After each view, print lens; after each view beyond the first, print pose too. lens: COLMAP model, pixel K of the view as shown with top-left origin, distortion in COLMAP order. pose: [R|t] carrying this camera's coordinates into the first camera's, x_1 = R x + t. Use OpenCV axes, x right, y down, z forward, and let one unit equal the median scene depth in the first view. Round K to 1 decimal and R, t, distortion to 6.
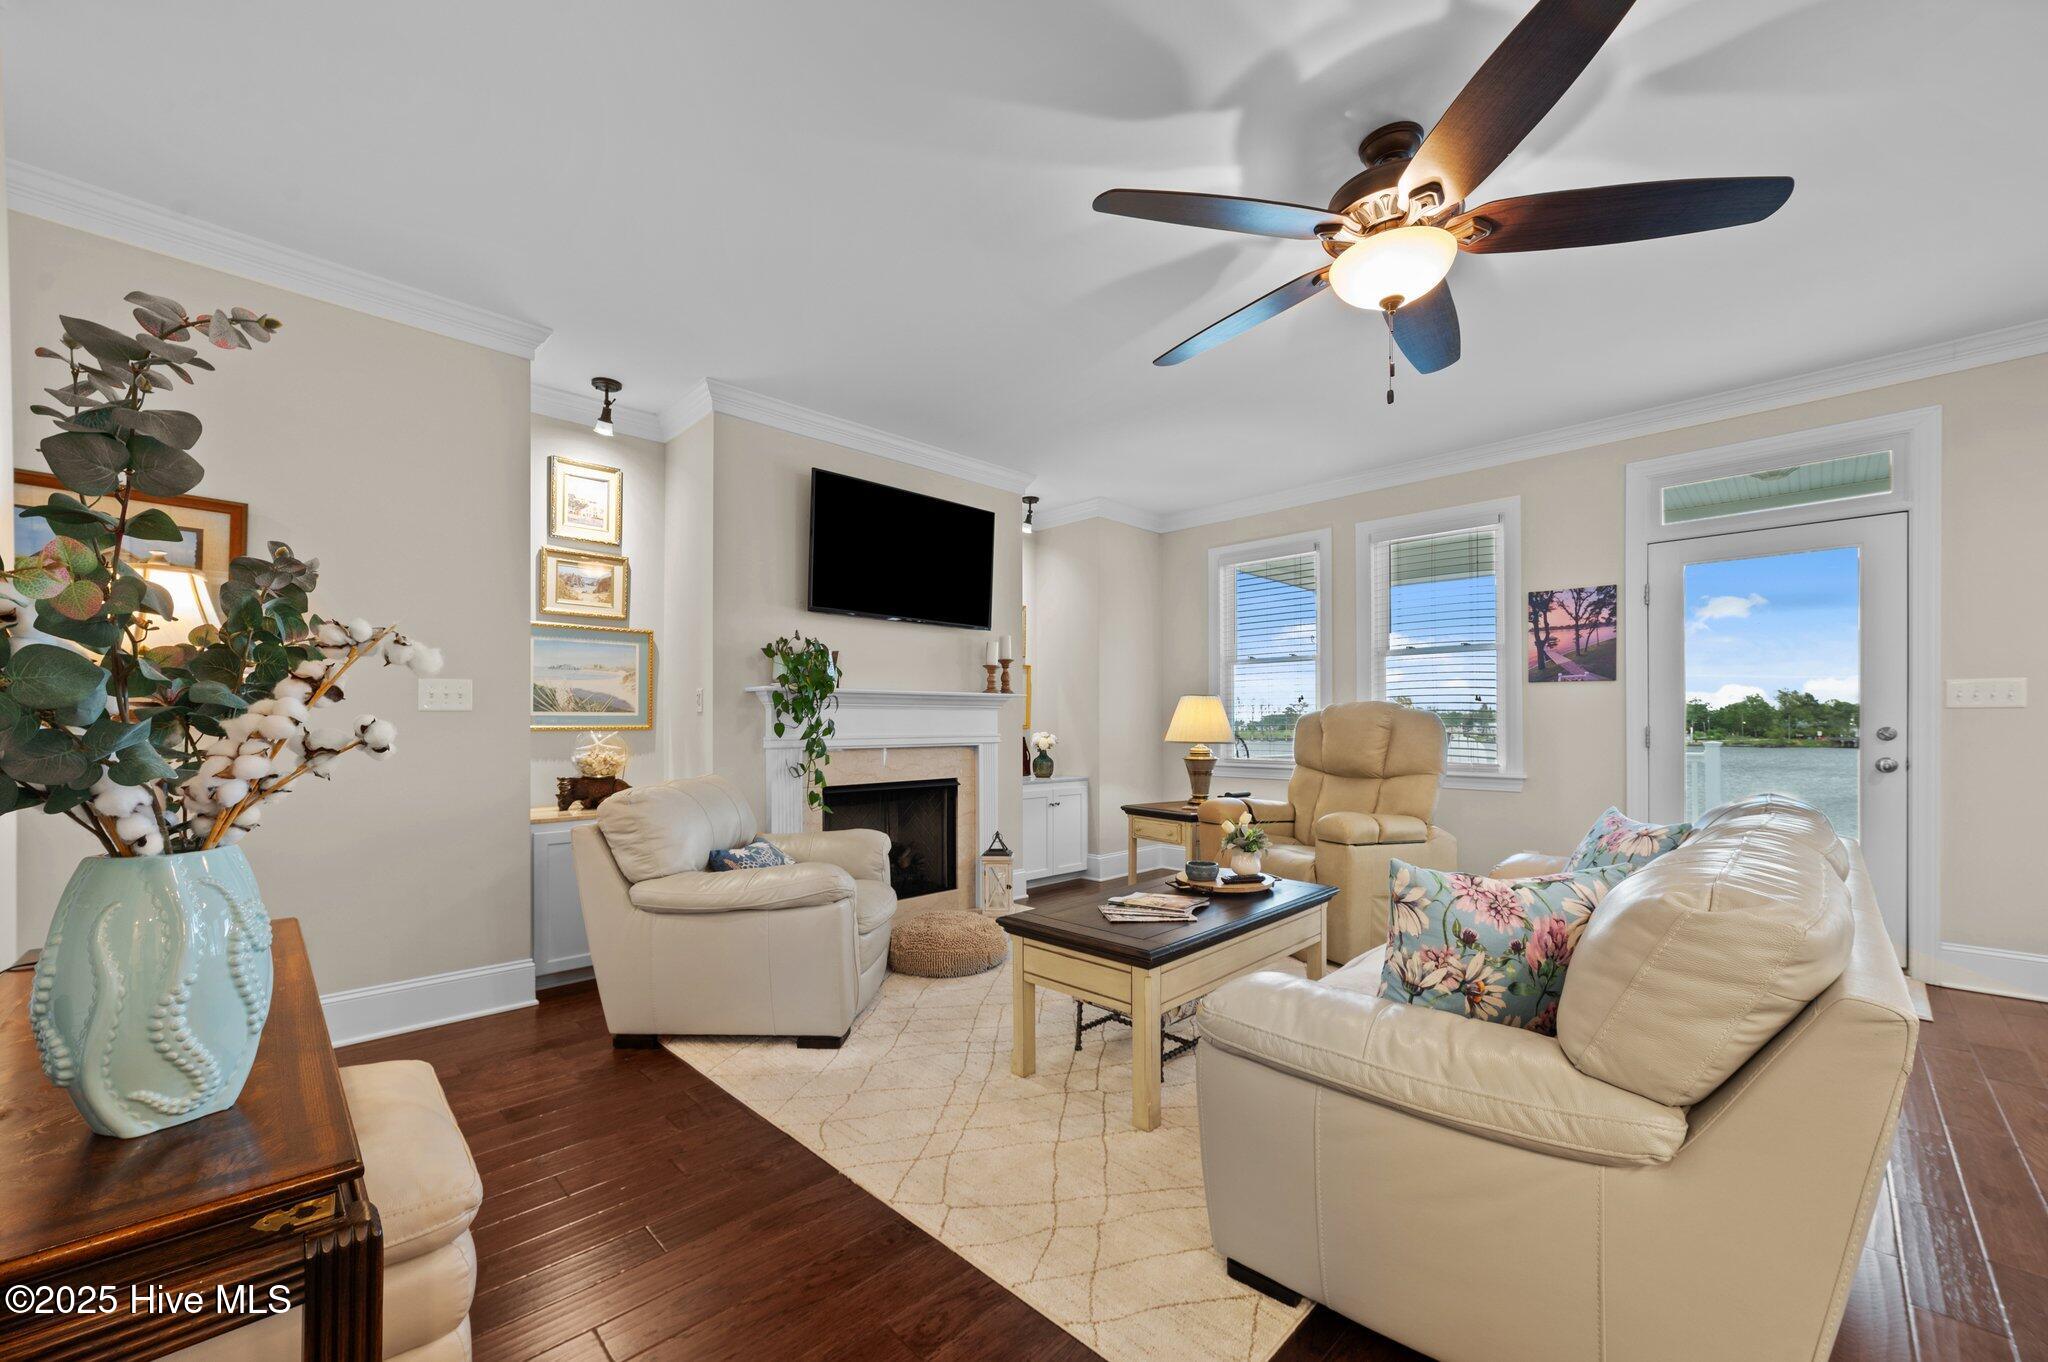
lens RADIAL K [[826.9, 0, 1031.8], [0, 826.9, 713.4], [0, 0, 1]] dist [0.000187, -0.000027]
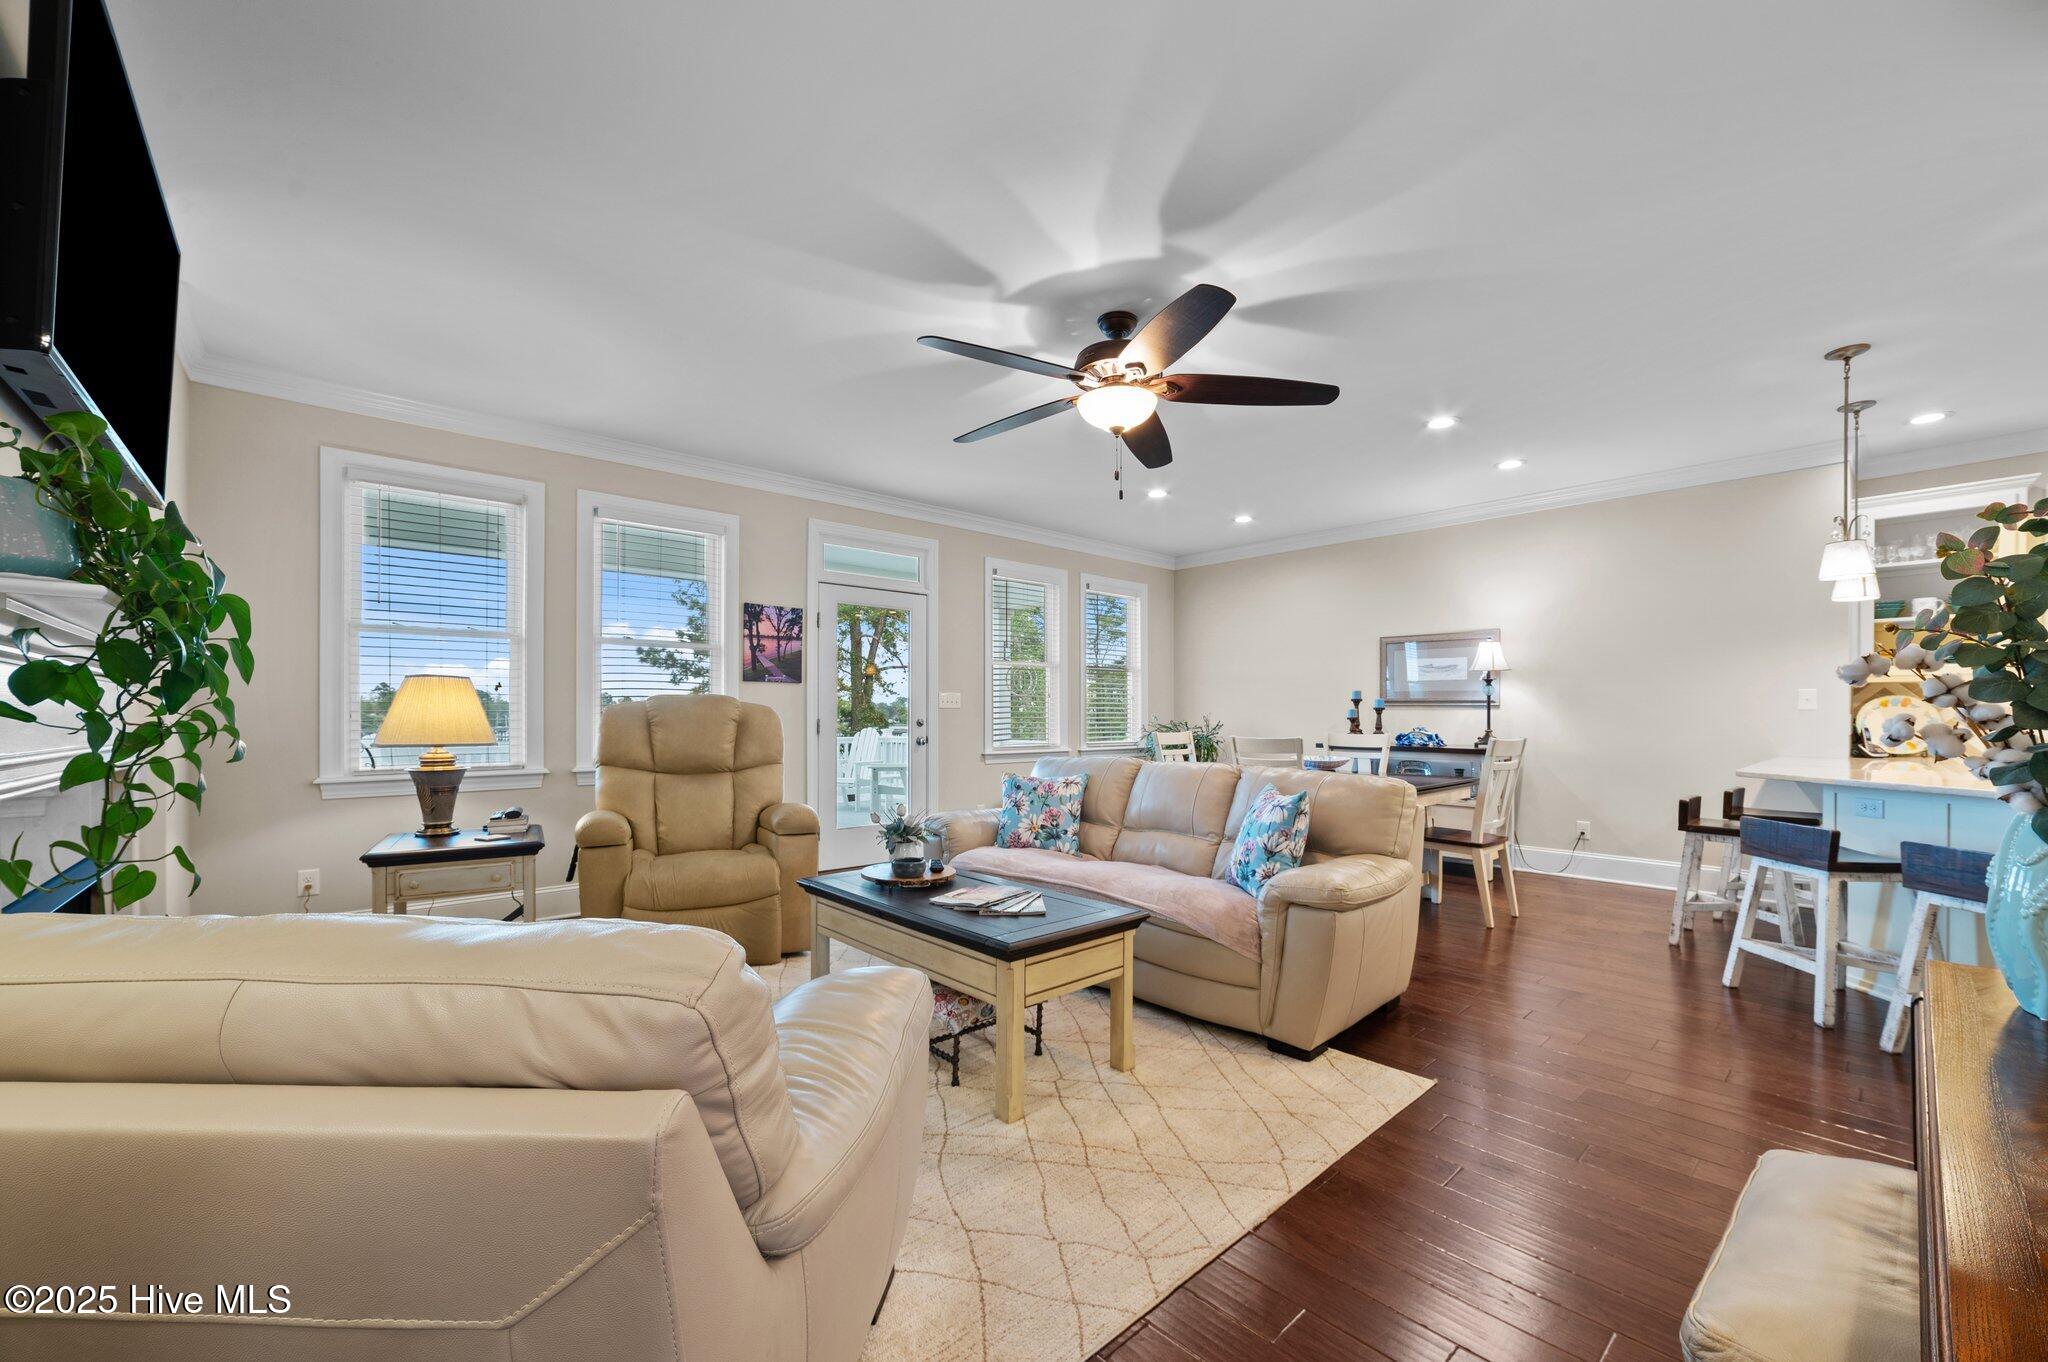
lens RADIAL K [[826.9, 0, 1024.0], [0, 826.9, 705.6], [0, 0, 1]] dist [0.000187, -0.000027]
pose [[0.033003, 0.012055, 0.999383, -0.562779], [-0.013544, 0.999841, -0.011613, 0.004903], [-0.999363, -0.013152, 0.033161, 0.608520]]
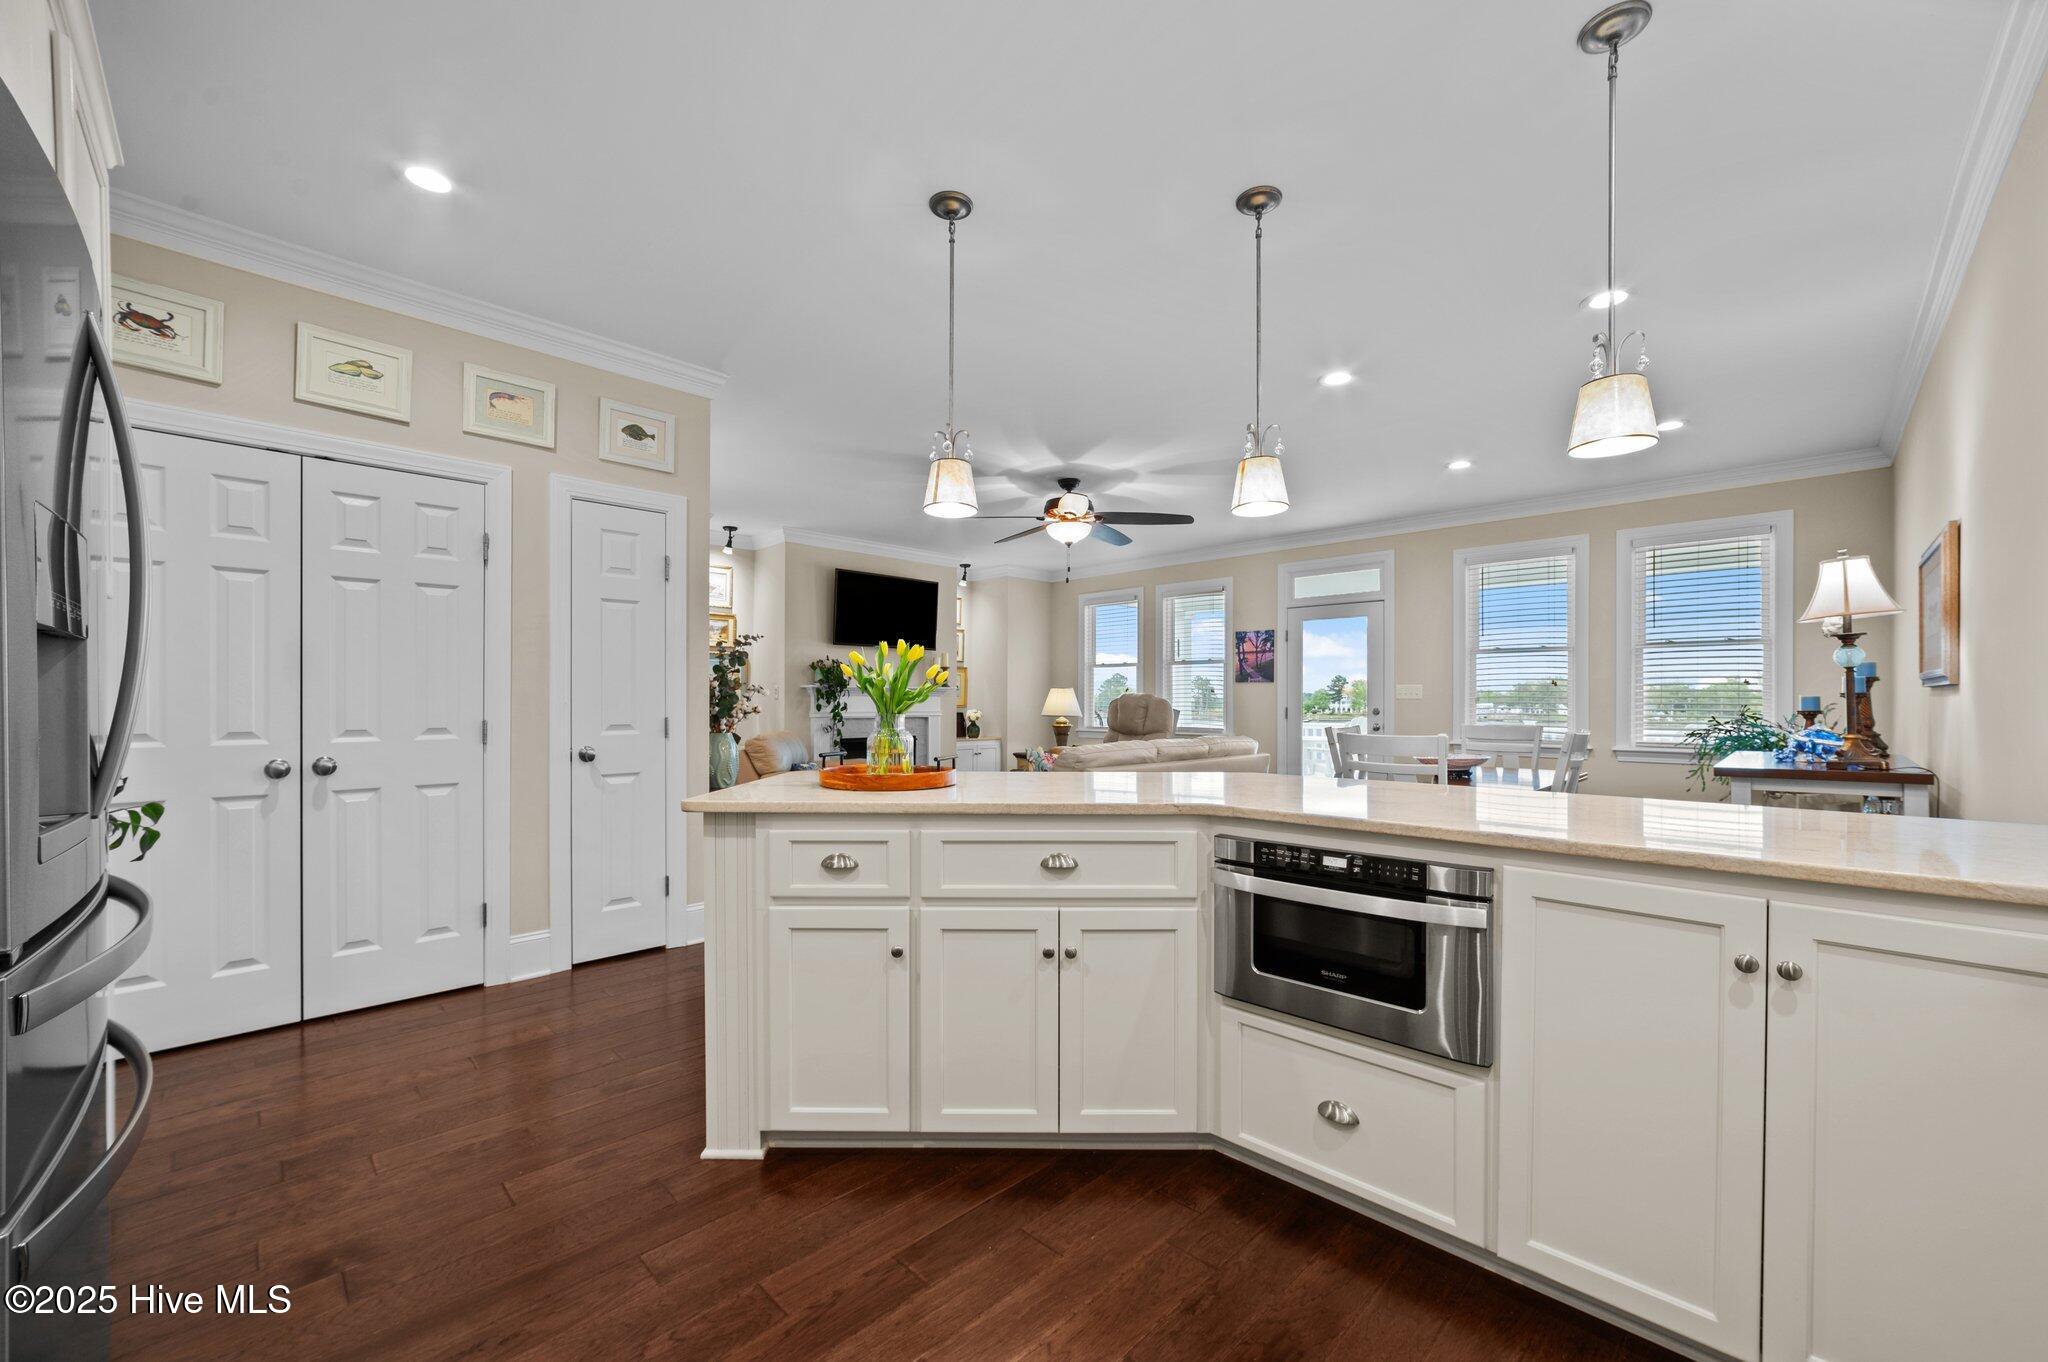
lens RADIAL K [[826.9, 0, 1027.4], [0, 826.9, 689.5], [0, 0, 1]] dist [0.000187, -0.000027]
pose [[0.999991, 0.002499, 0.003447, 0.154719], [-0.002486, 0.999991, -0.003578, -0.015235], [-0.003456, 0.003570, 0.999988, -0.827184]]
